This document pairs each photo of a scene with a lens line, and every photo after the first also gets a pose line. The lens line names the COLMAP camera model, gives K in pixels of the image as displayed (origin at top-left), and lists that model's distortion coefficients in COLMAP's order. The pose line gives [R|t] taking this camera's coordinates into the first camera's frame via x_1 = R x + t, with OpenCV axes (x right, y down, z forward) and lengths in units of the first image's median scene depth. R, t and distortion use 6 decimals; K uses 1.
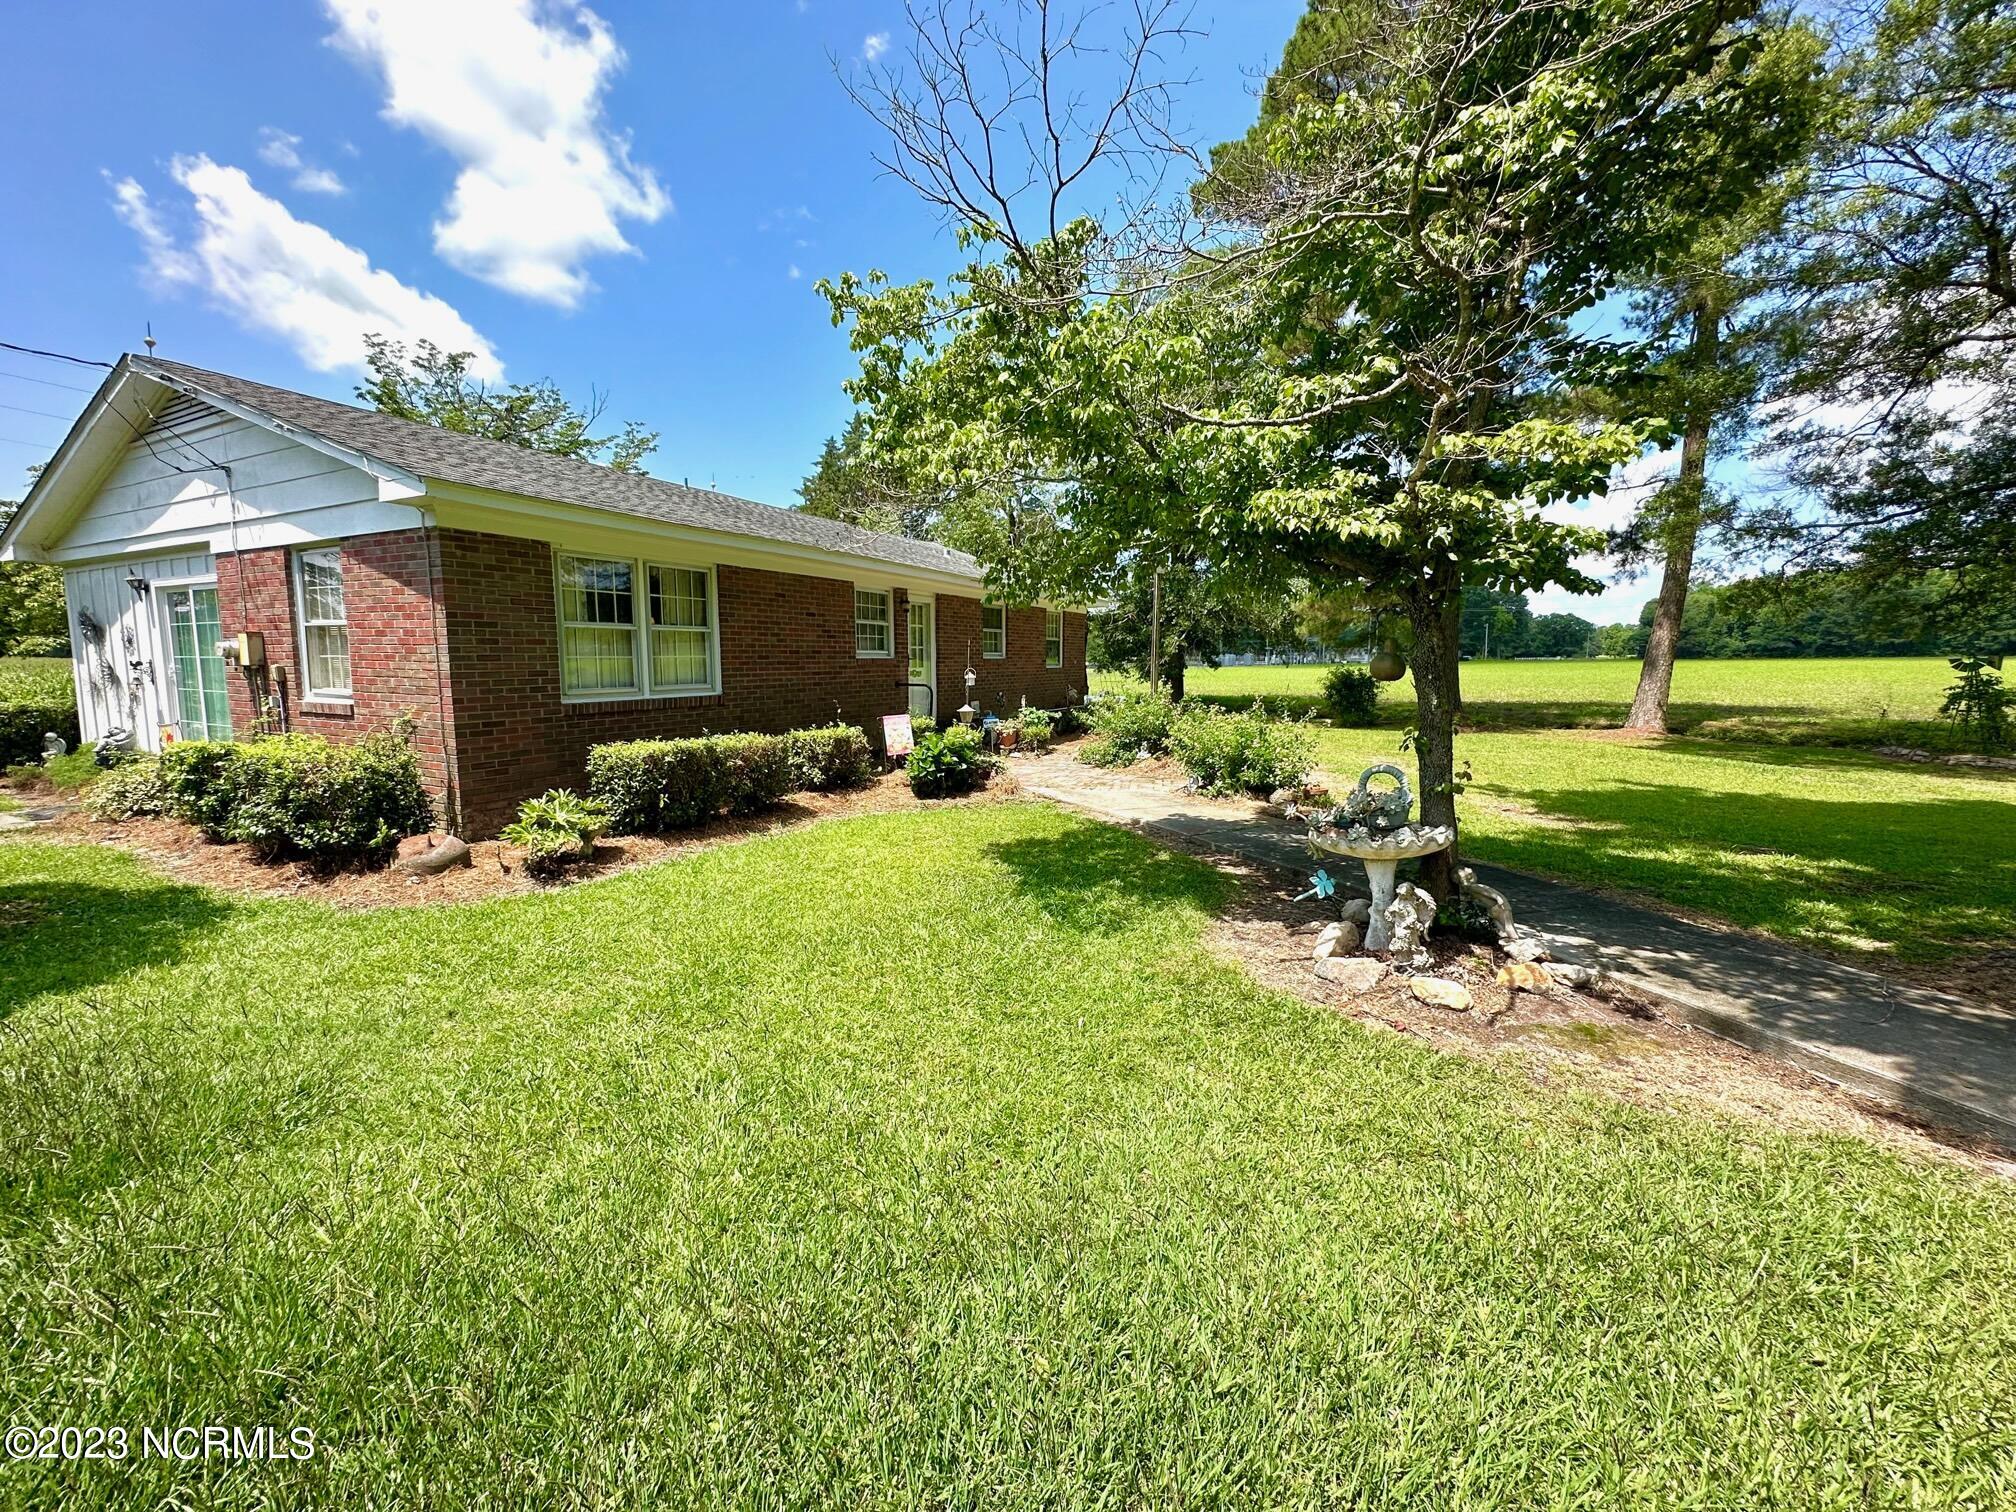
lens RADIAL K [[799.8, 0, 1008.8], [0, 799.8, 748.8], [0, 0, 1]] dist [0.019759, 0.000152]
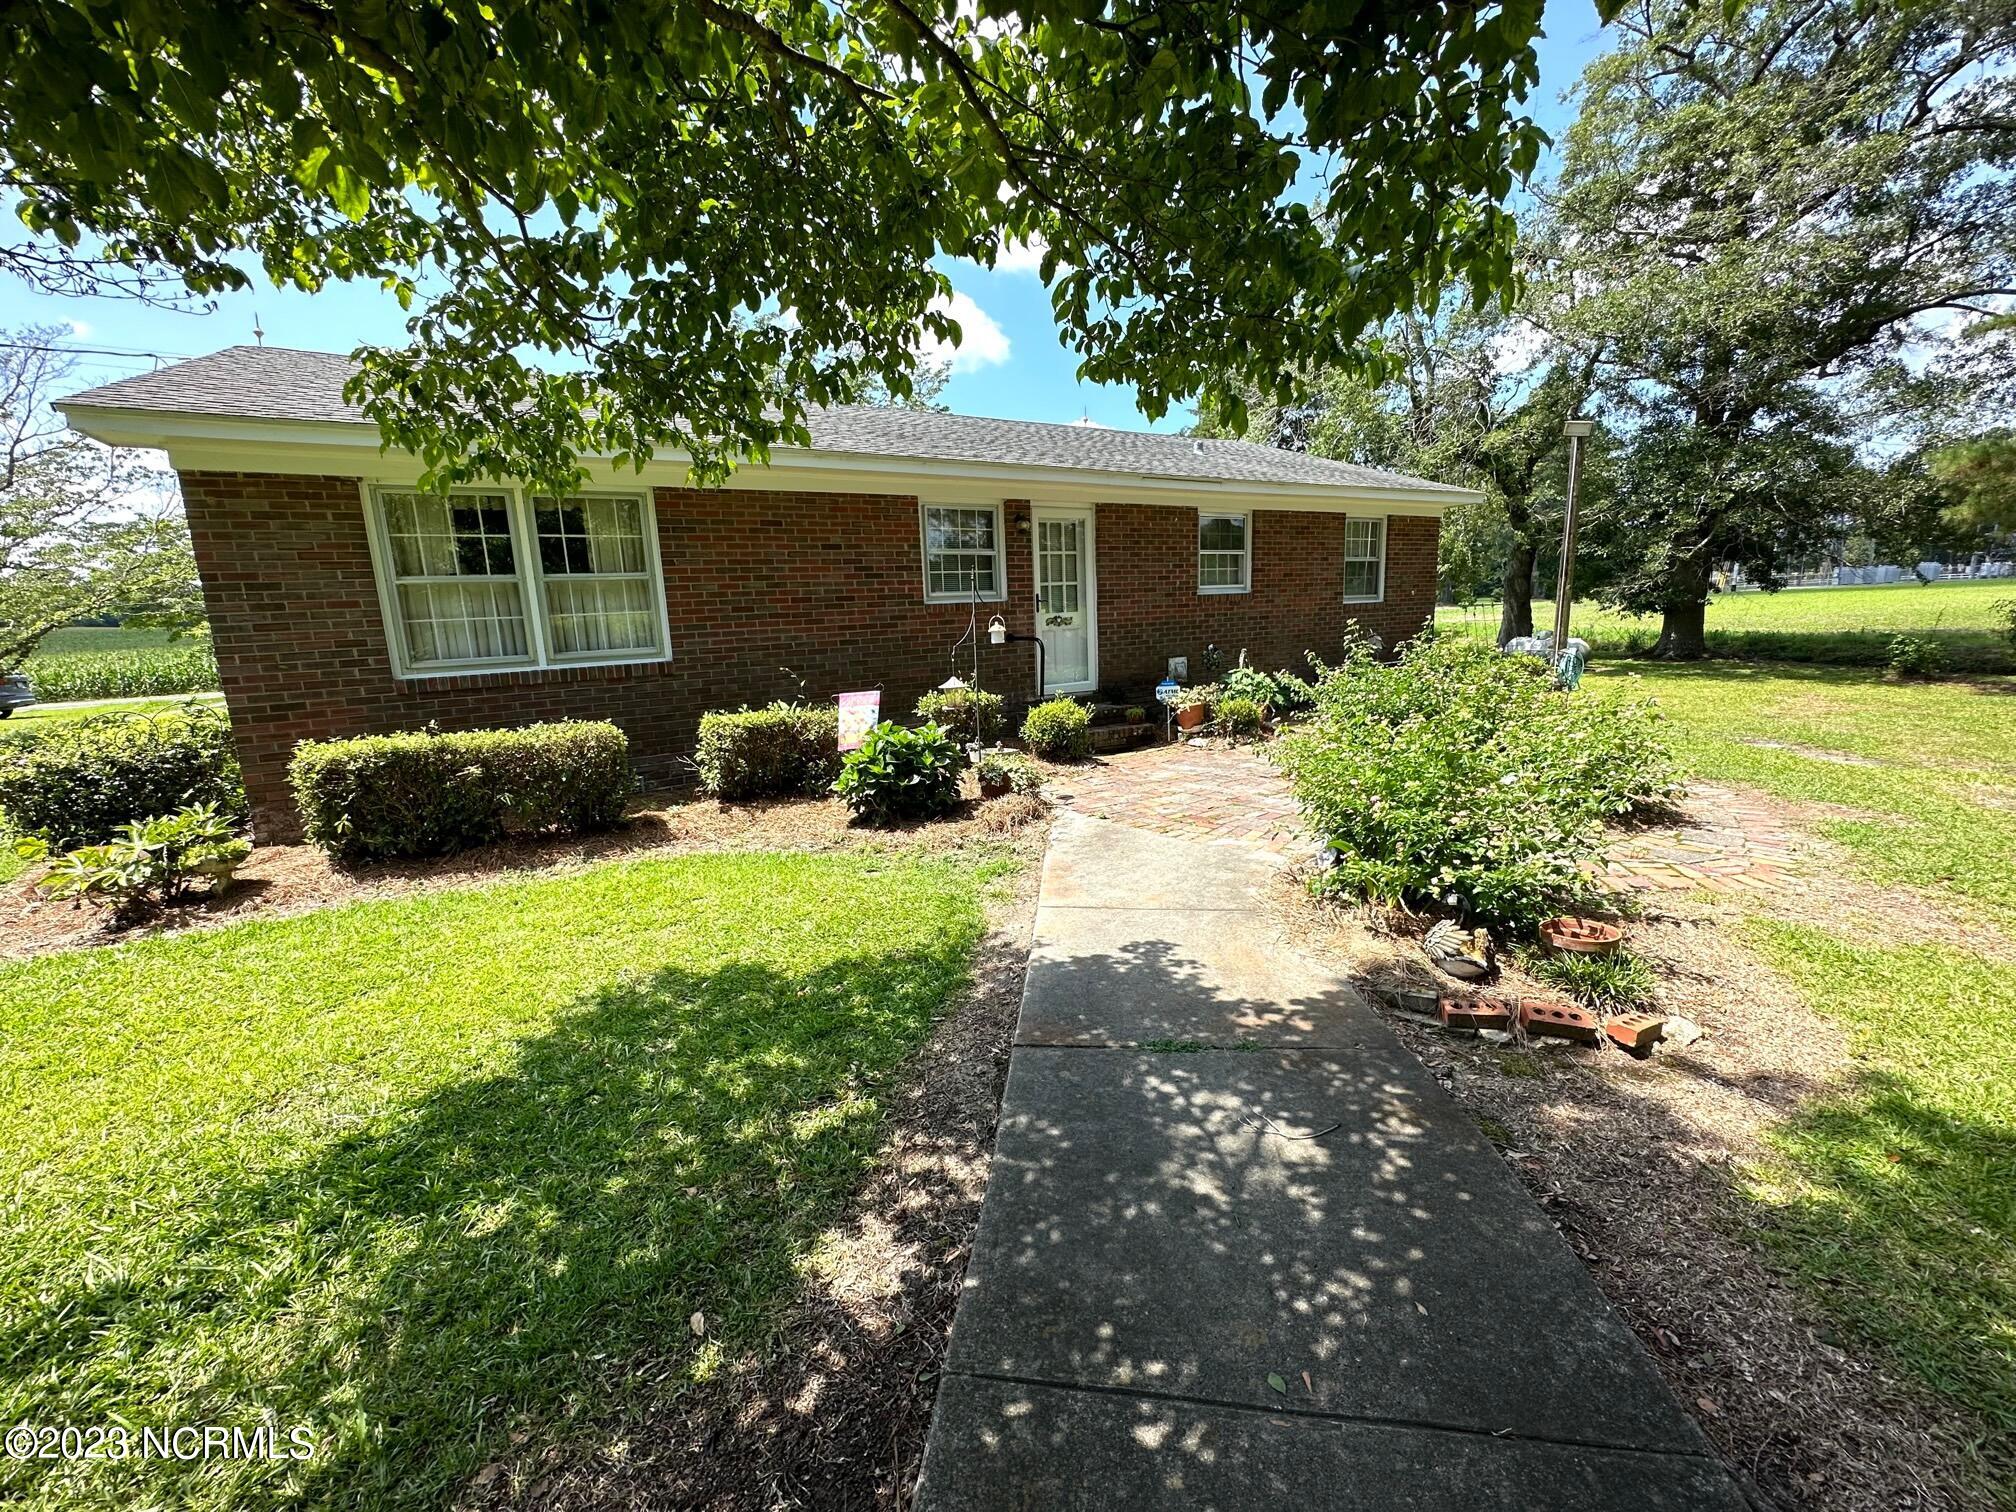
lens RADIAL K [[805.5, 0, 1013.1], [0, 805.5, 781.6], [0, 0, 1]] dist [-0.002119, -0.000093]
pose [[0.847658, 0.081515, -0.524244, 0.224186], [-0.022081, 0.992690, 0.118651, -0.034787], [0.530084, -0.089000, 0.843262, 0.342299]]
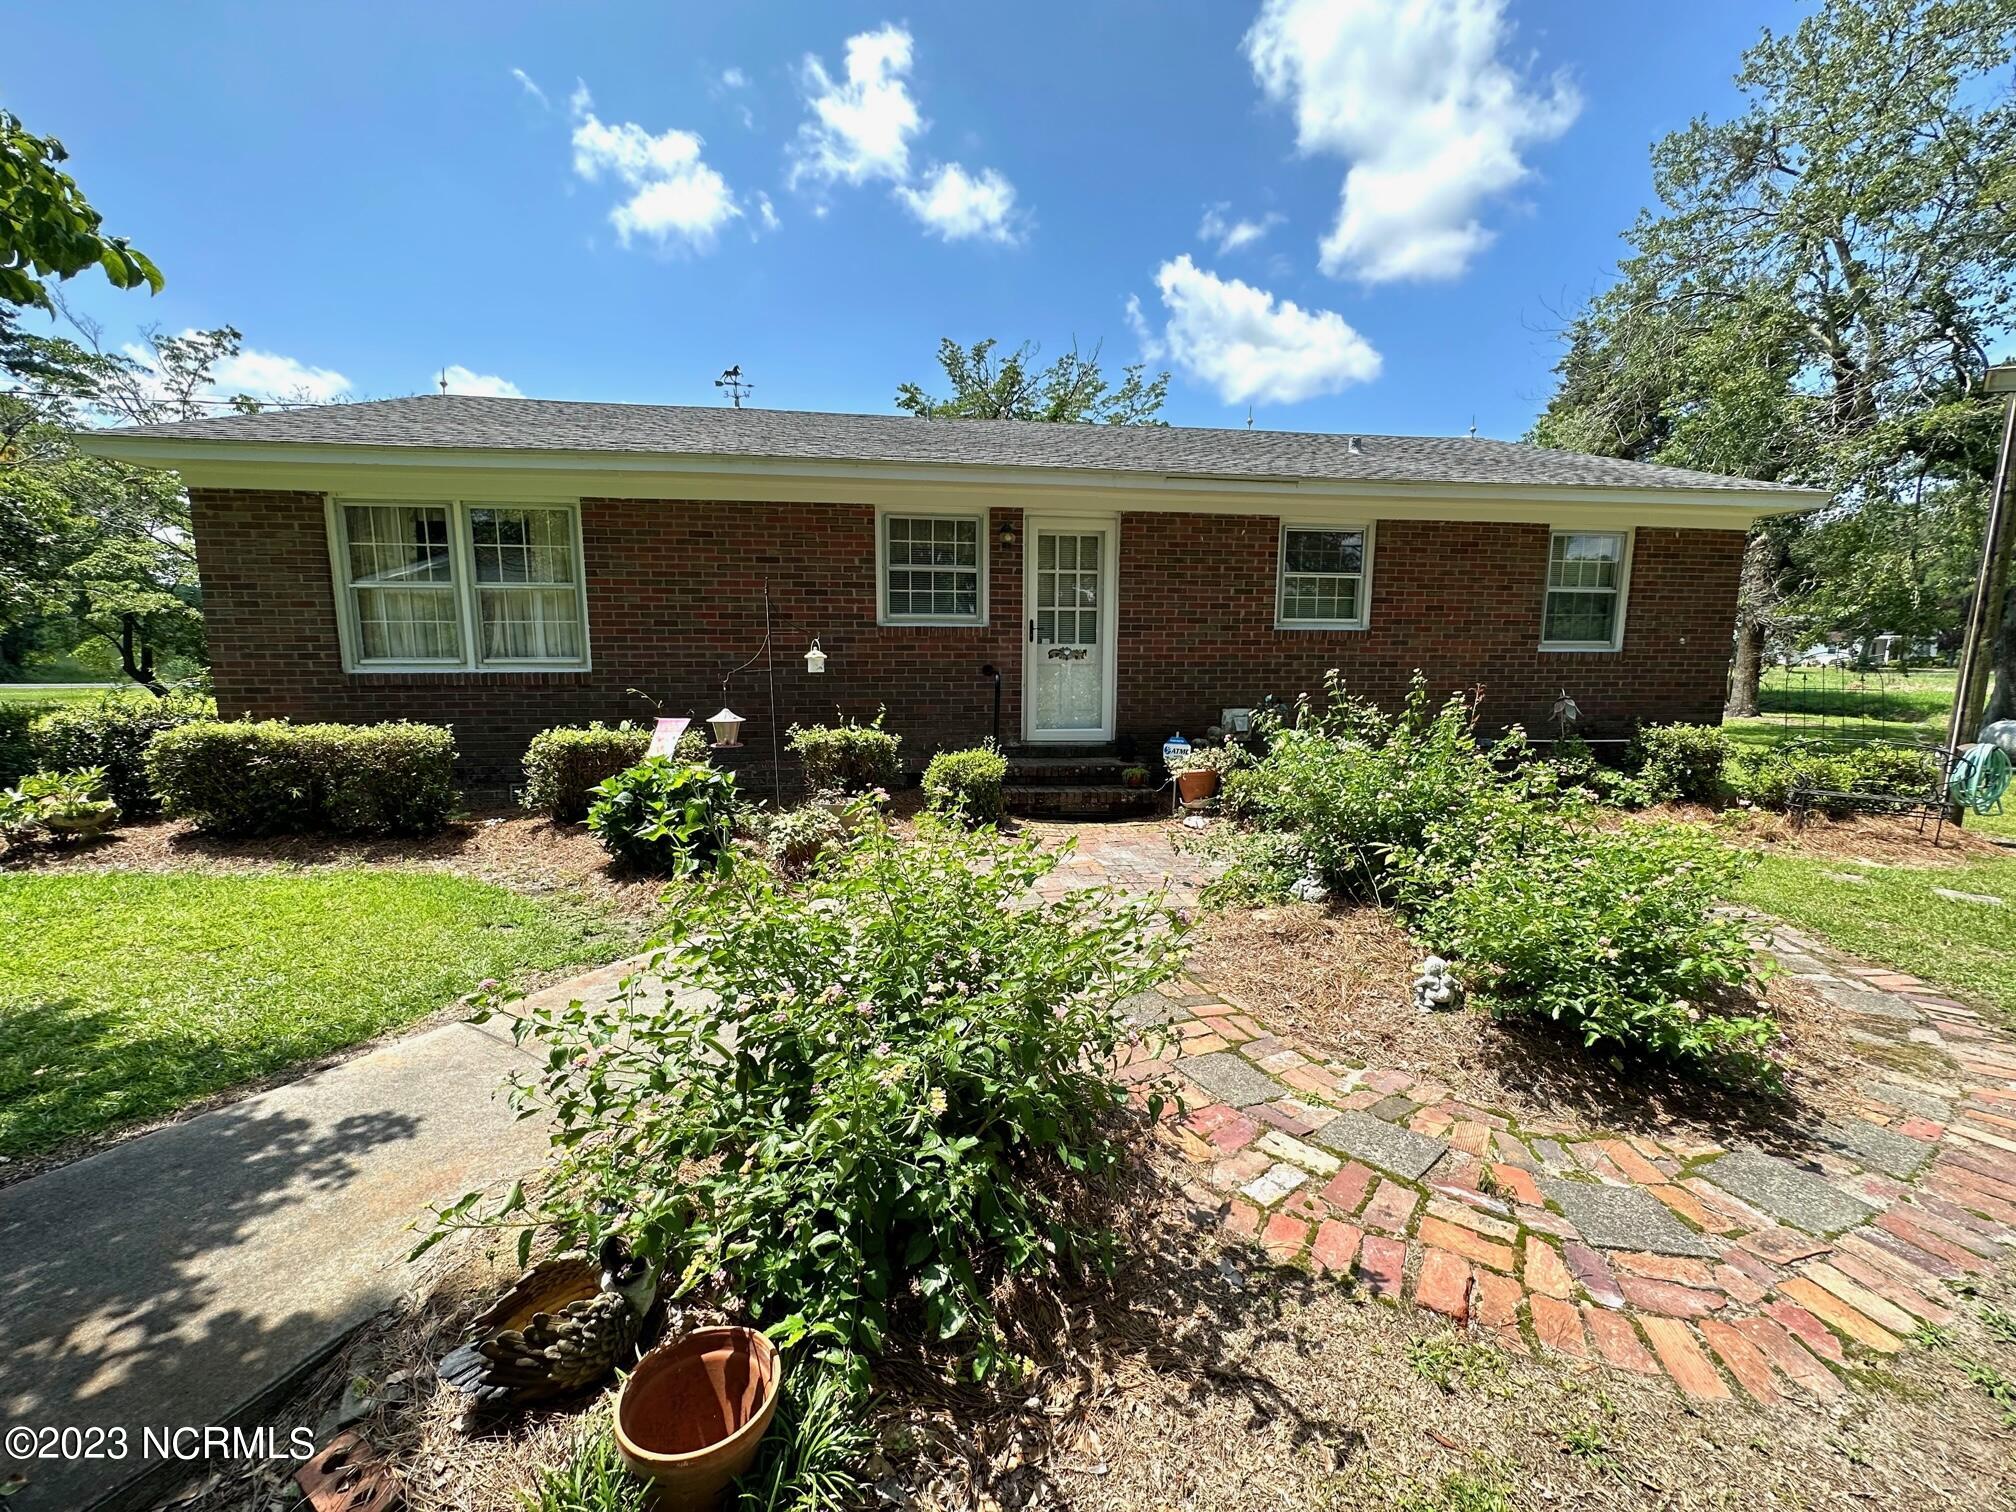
lens RADIAL K [[805.5, 0, 1013.1], [0, 805.5, 781.6], [0, 0, 1]] dist [-0.002119, -0.000093]
pose [[0.563243, 0.145455, -0.813388, 0.339042], [-0.098818, 0.989177, 0.108463, -0.058468], [0.820361, 0.019286, 0.571520, 0.597867]]
